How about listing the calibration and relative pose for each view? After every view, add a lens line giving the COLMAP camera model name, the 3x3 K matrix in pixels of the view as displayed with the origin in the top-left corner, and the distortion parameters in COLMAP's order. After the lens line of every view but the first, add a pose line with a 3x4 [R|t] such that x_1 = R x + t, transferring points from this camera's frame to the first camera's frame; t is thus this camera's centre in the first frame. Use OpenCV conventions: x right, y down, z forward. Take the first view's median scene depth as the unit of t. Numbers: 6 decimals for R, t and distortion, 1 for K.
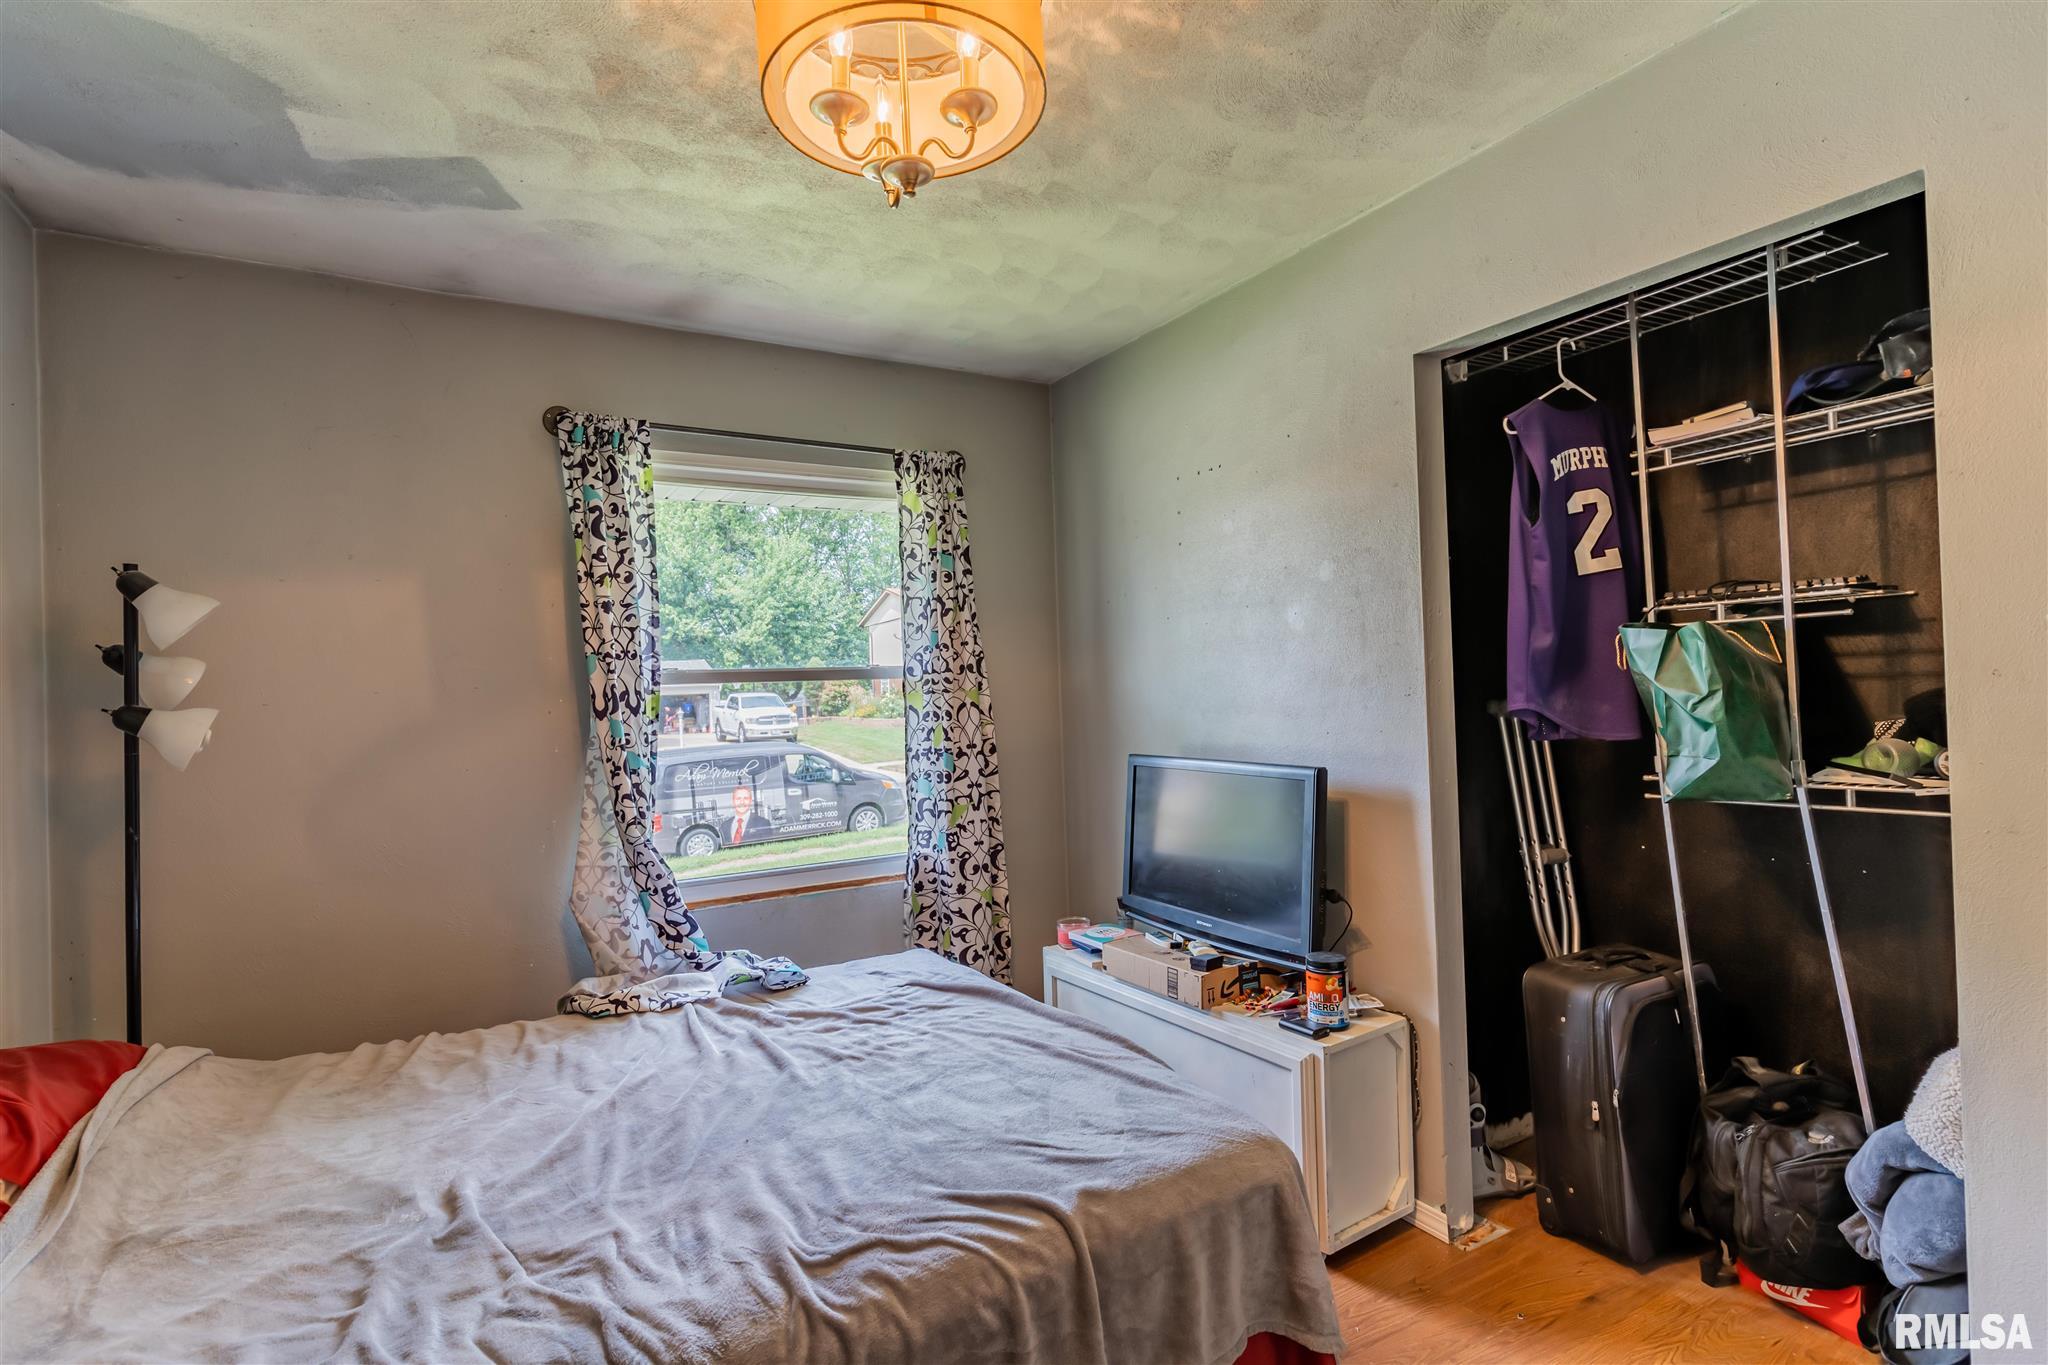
lens RADIAL K [[973.7, 0, 1022.5], [0, 973.7, 684.9], [0, 0, 1]] dist [-0.003650, -0.000642]
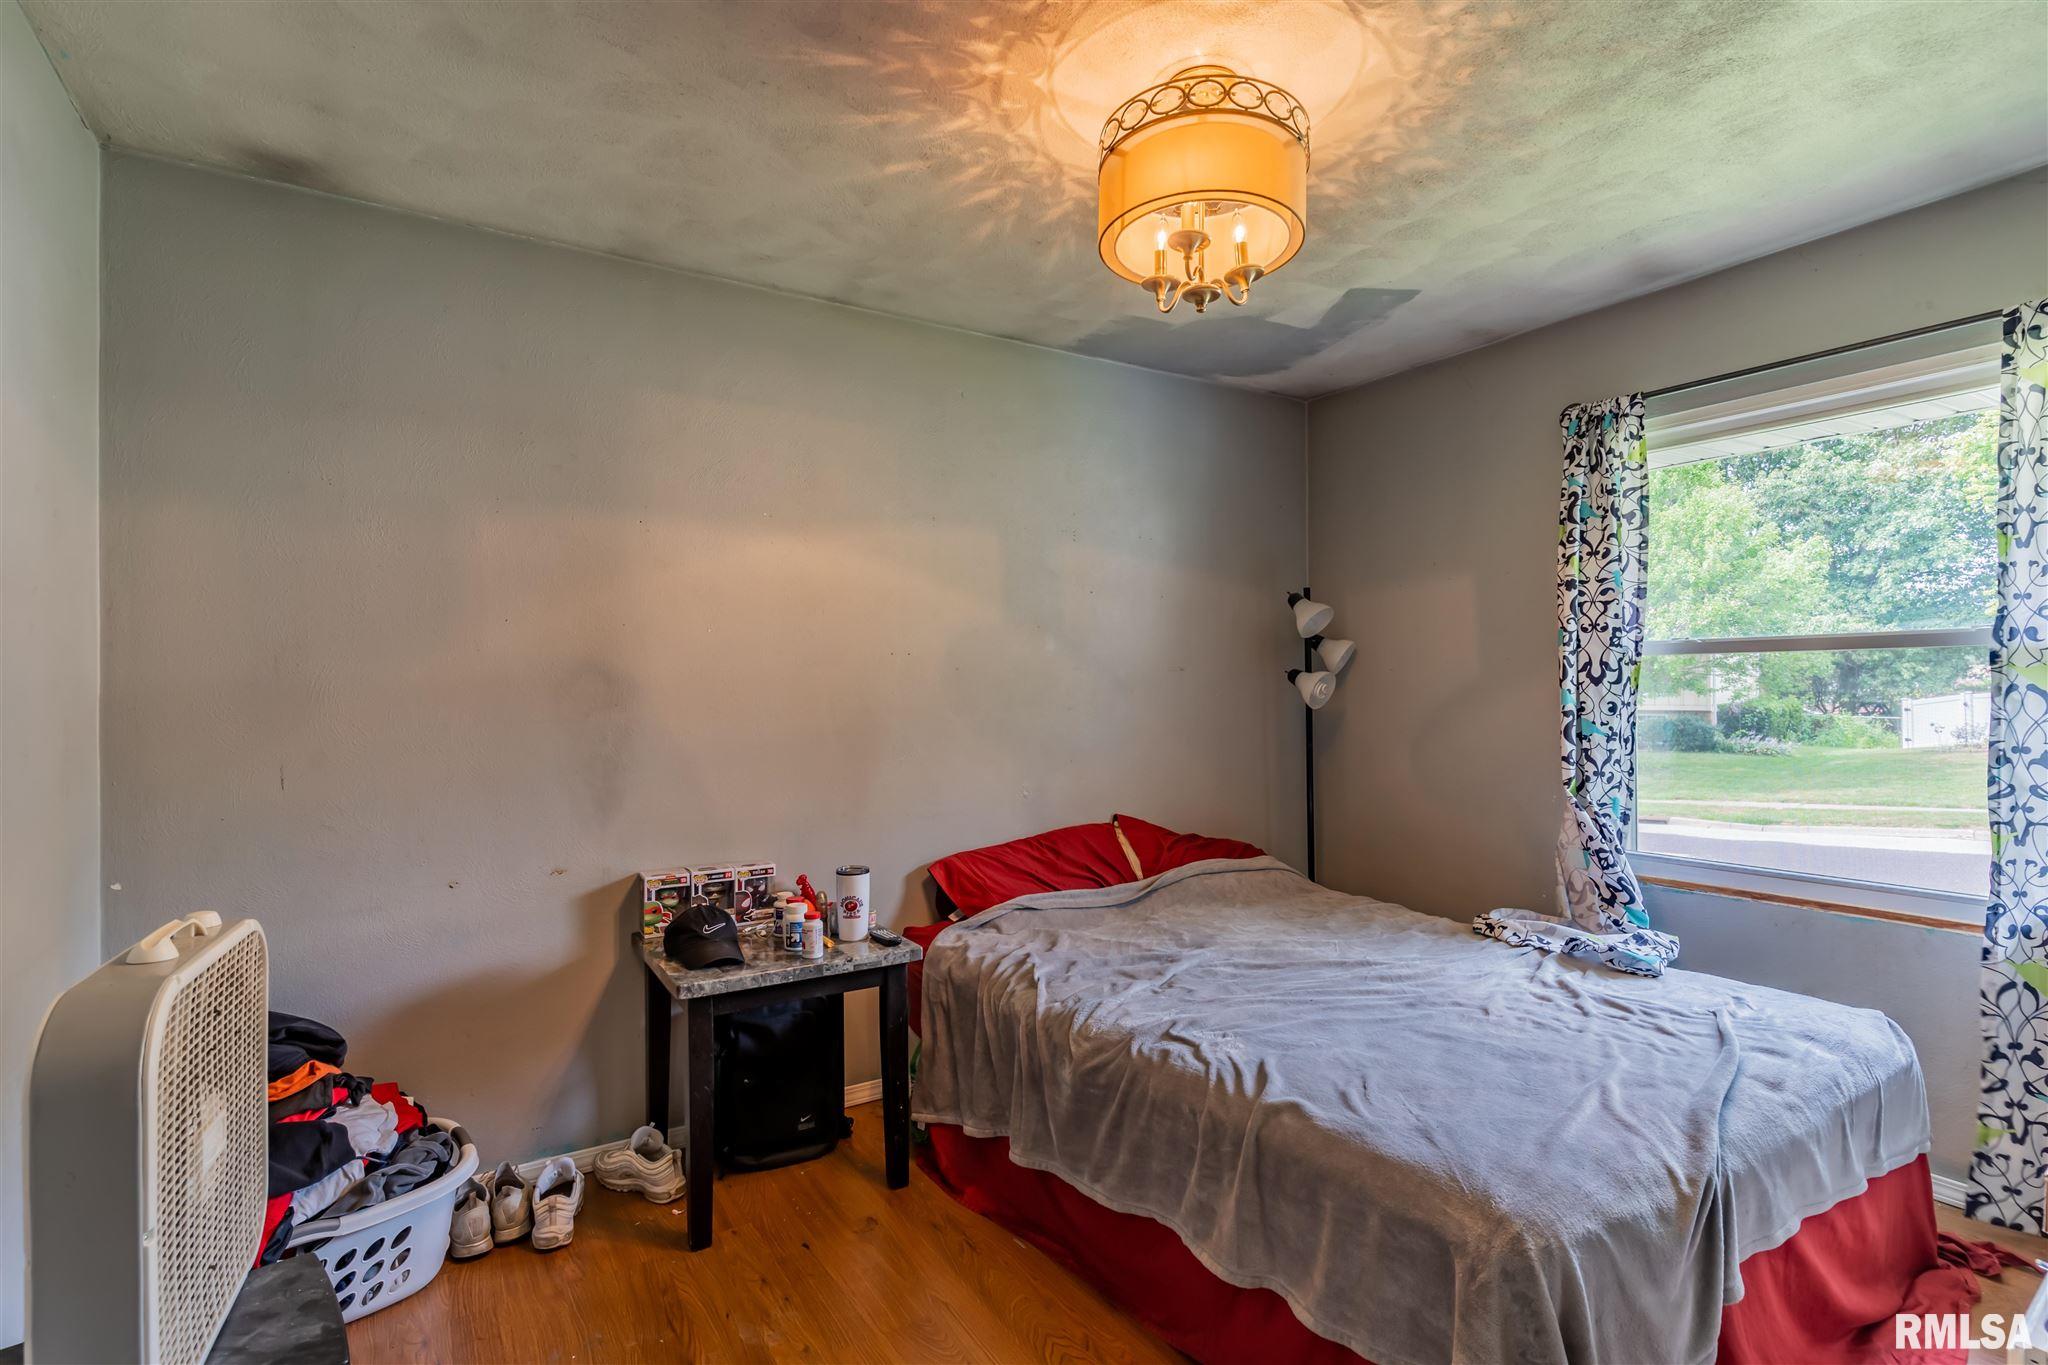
lens RADIAL K [[973.7, 0, 1023.3], [0, 973.7, 680.7], [0, 0, 1]] dist [-0.003650, -0.000642]
pose [[0.037171, 0.026761, -0.998951, 0.573826], [0.015066, 0.999513, 0.027336, -0.010484], [0.999195, -0.016066, 0.036749, 0.306711]]
